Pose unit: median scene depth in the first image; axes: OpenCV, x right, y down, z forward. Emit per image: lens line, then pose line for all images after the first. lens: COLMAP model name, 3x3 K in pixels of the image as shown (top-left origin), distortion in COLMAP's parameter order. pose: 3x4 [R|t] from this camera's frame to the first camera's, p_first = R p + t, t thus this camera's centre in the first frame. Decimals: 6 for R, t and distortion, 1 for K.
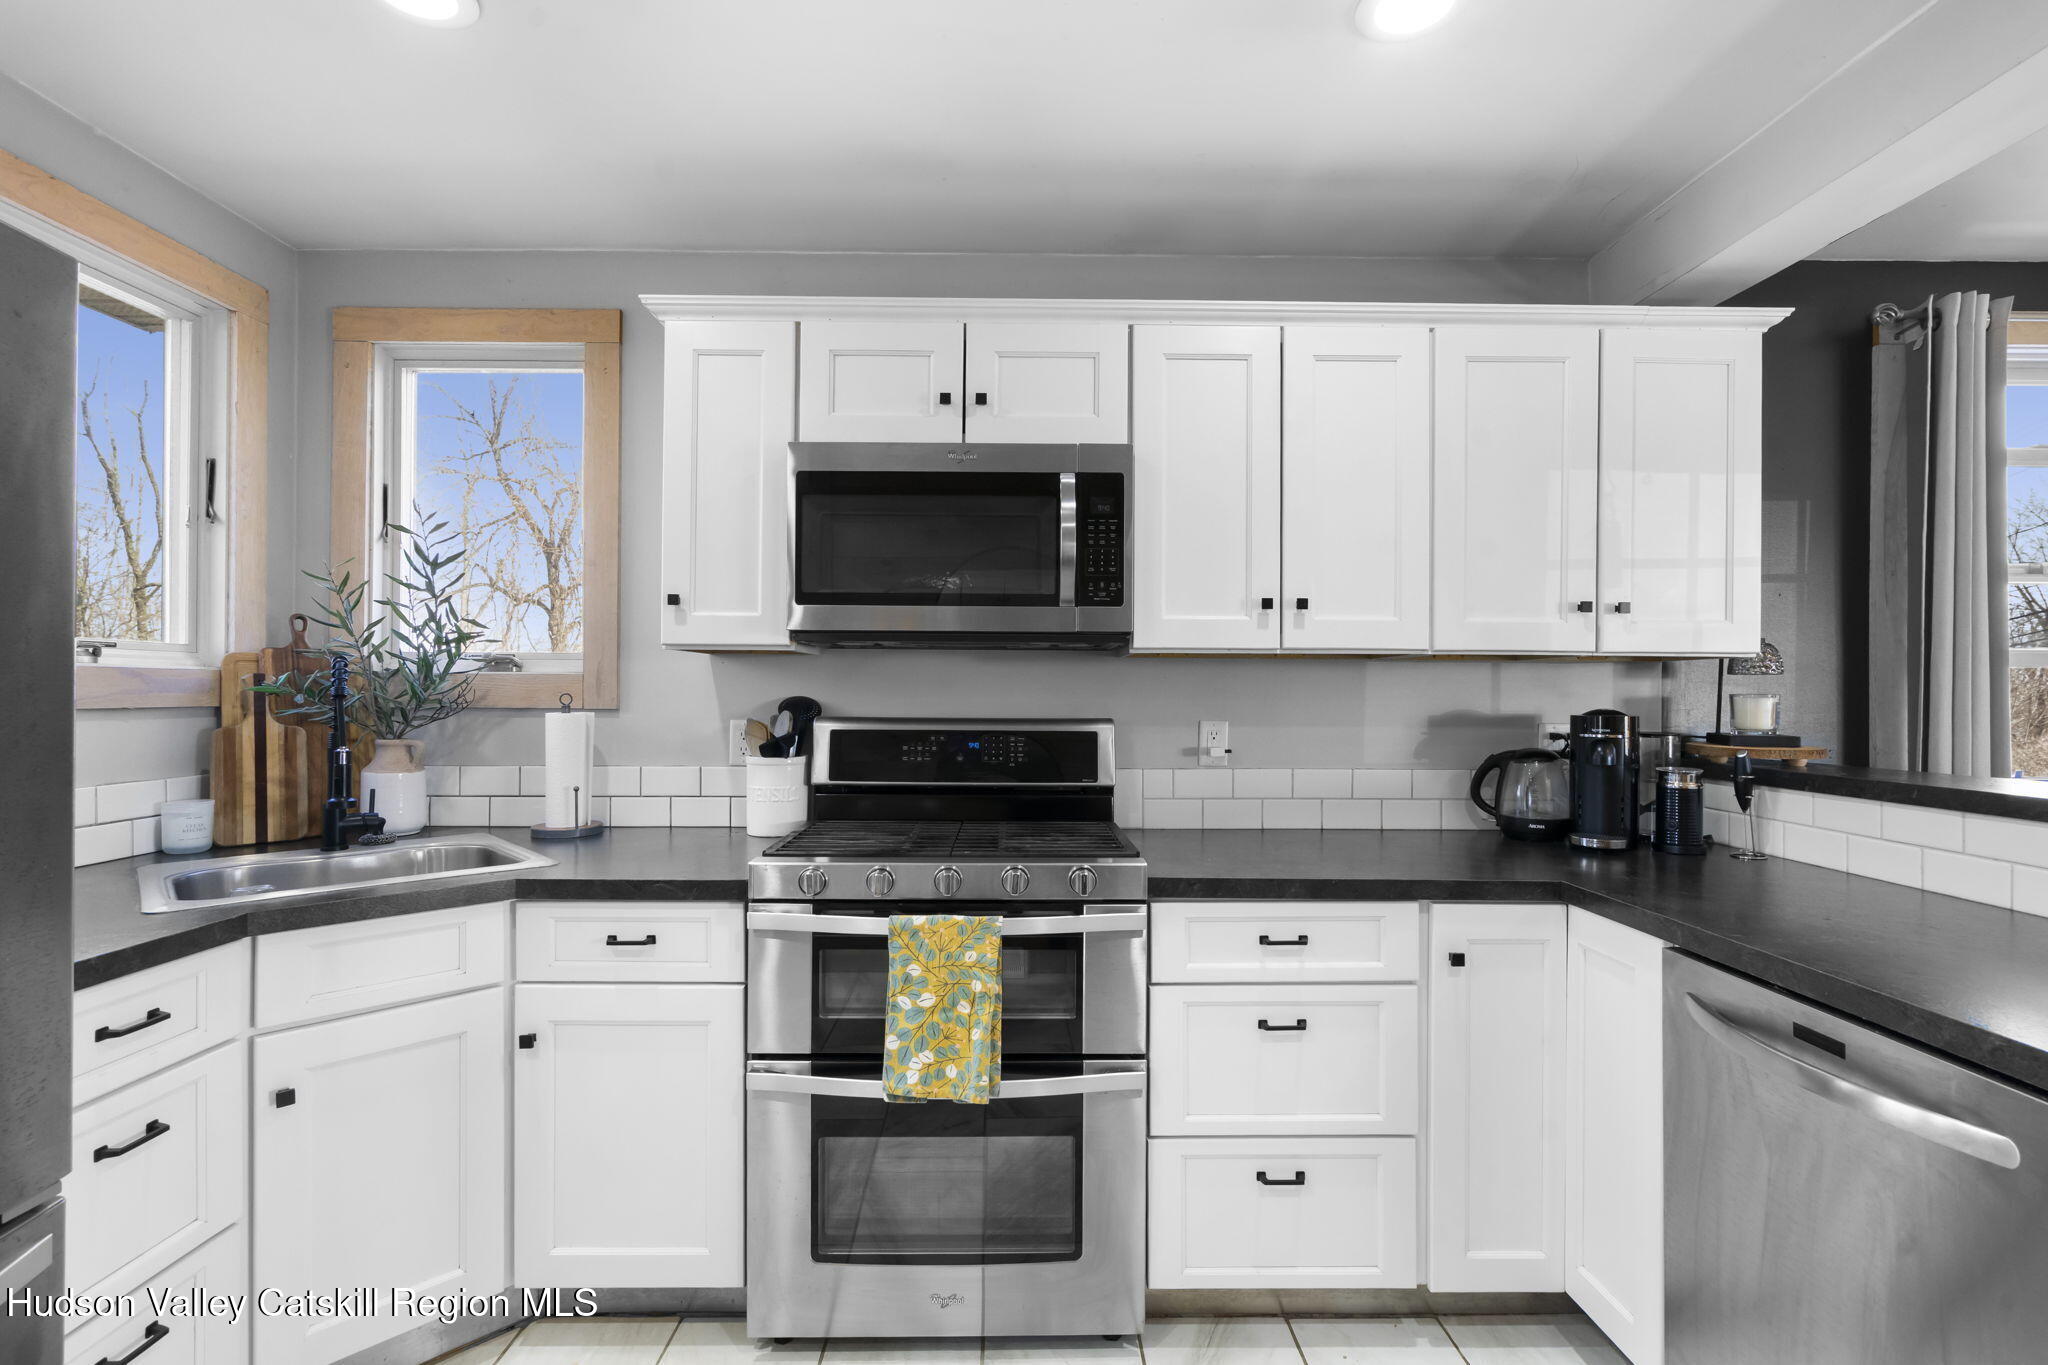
lens RADIAL K [[927.2, 0, 1018.9], [0, 927.2, 687.6], [0, 0, 1]] dist [-0.010140, 0.003513]
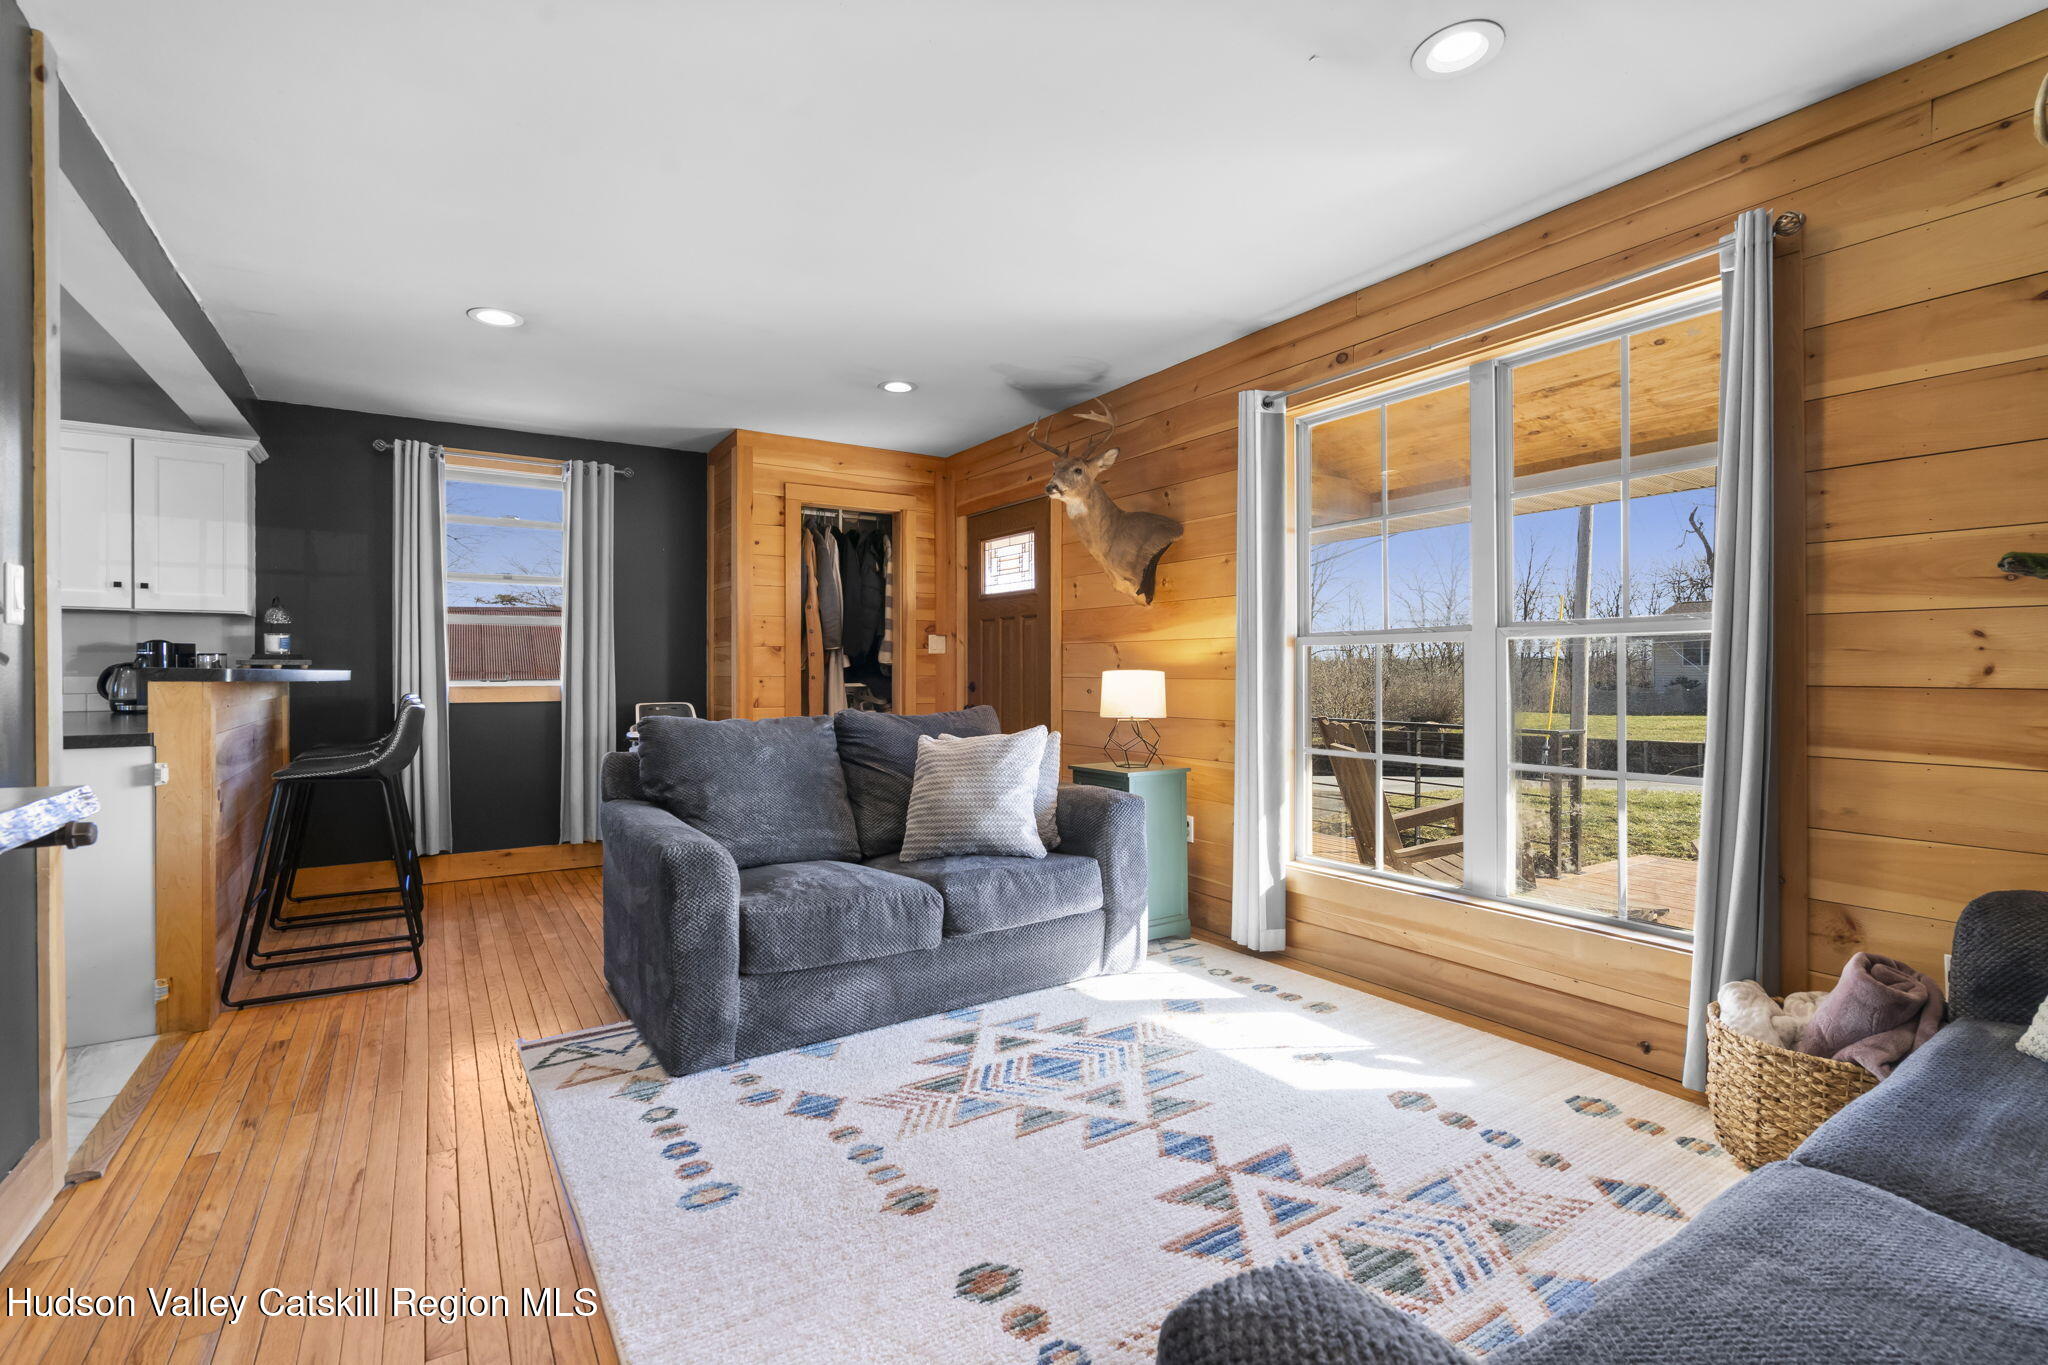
lens RADIAL K [[927.2, 0, 1003.2], [0, 927.2, 669.7], [0, 0, 1]] dist [-0.010140, 0.003513]
pose [[0.842857, -0.006153, 0.538103, 1.119801], [0.003978, 0.999979, 0.005202, 0.083588], [-0.538123, -0.002244, 0.842863, -1.573627]]
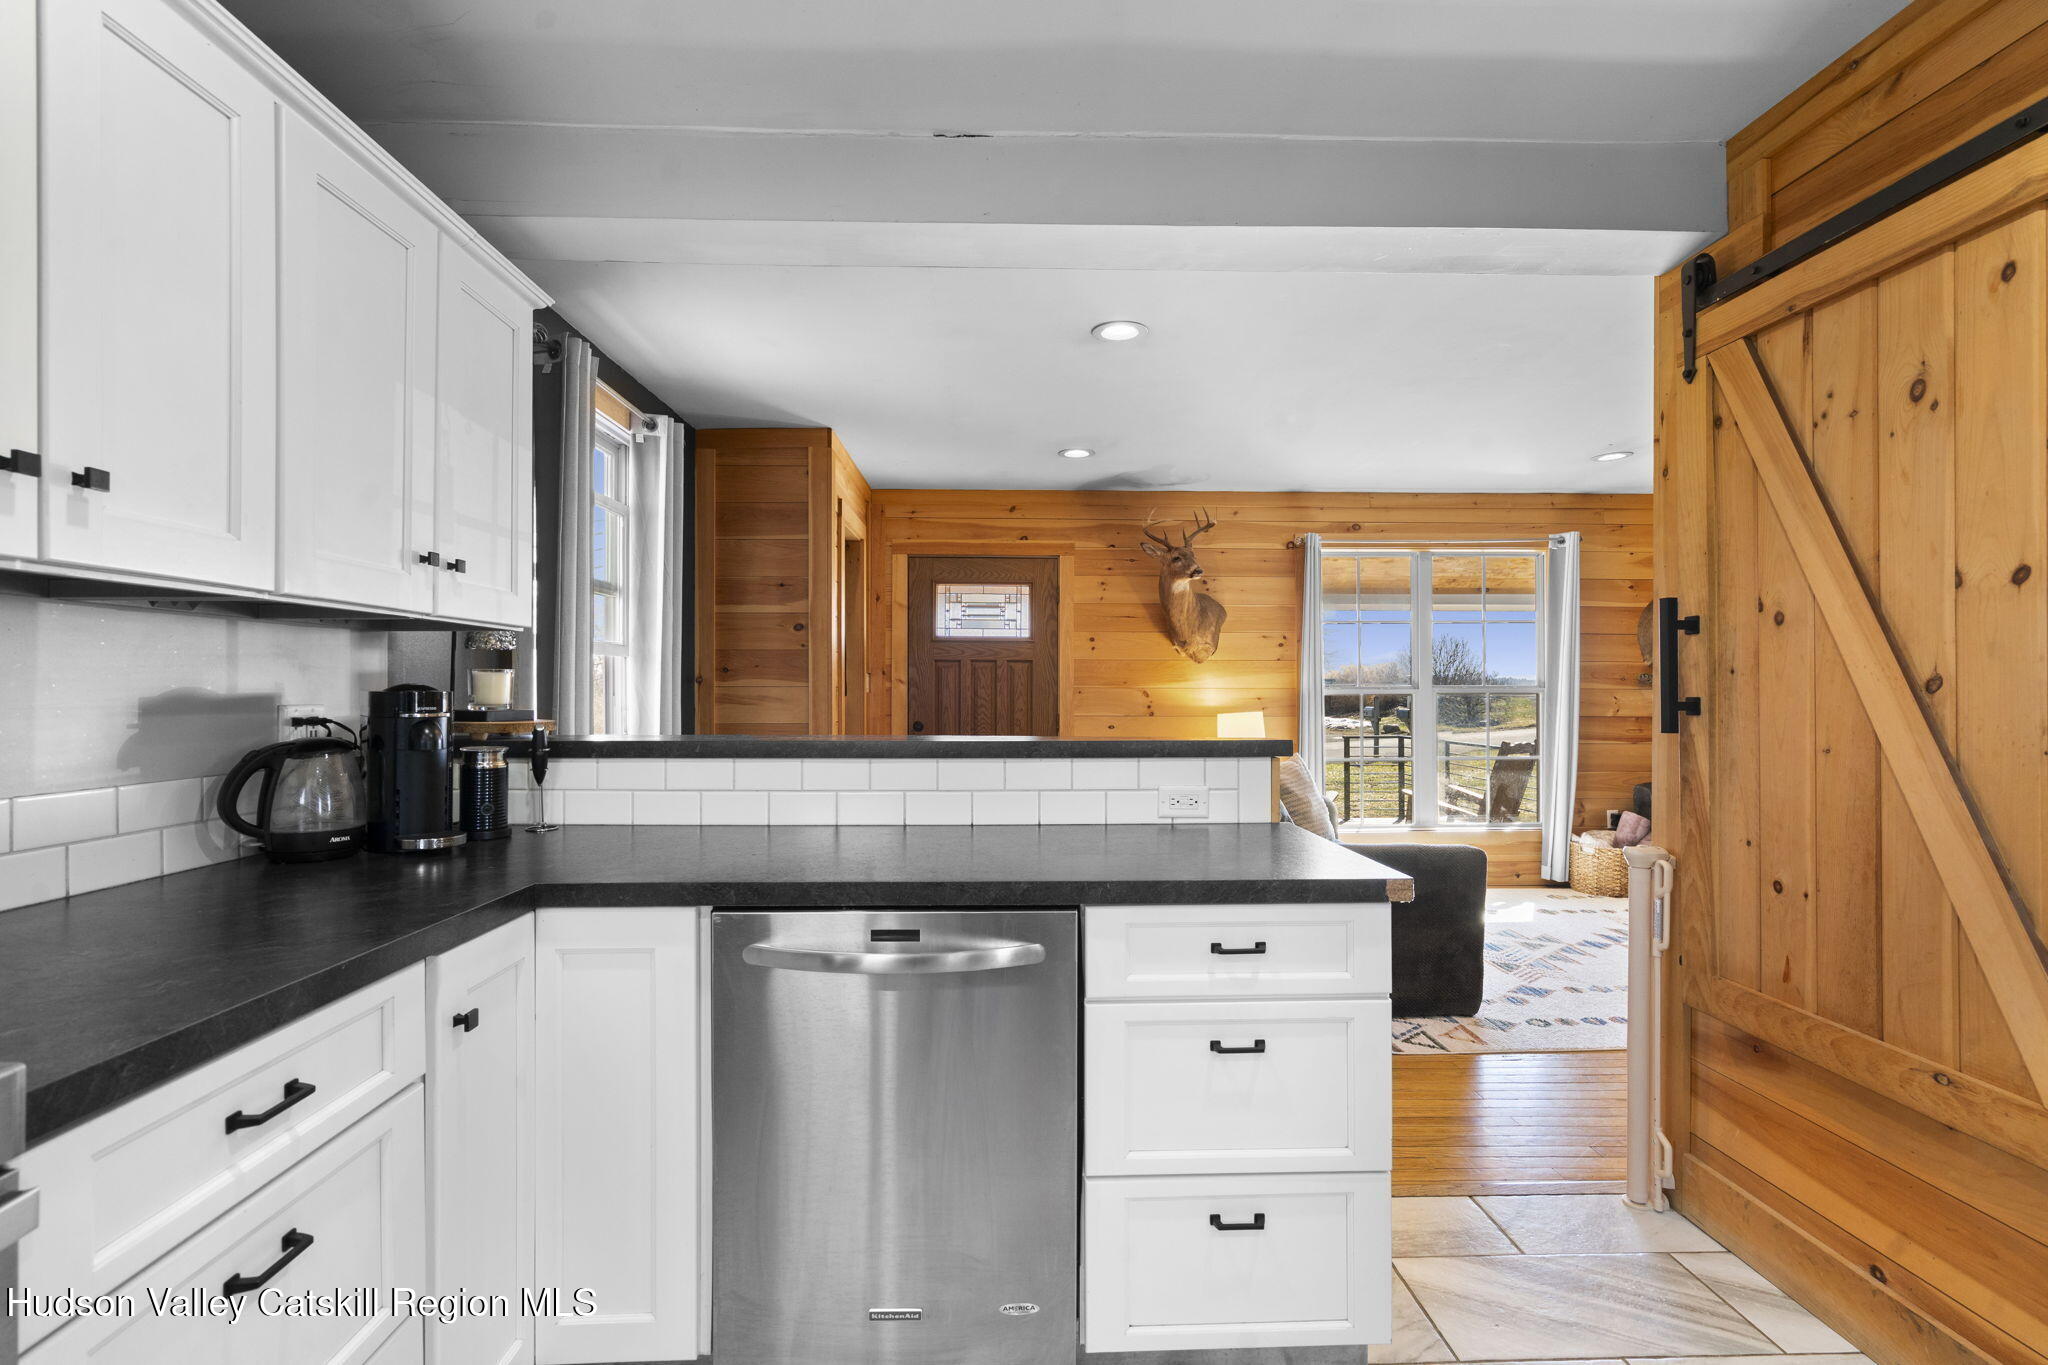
lens RADIAL K [[927.2, 0, 1022.7], [0, 927.2, 687.8], [0, 0, 1]] dist [-0.010140, 0.003513]
pose [[-0.022640, -0.004998, 0.999731, -0.221658], [-0.004778, 0.999977, 0.004891, 0.021309], [-0.999732, -0.004666, -0.022664, 0.486476]]
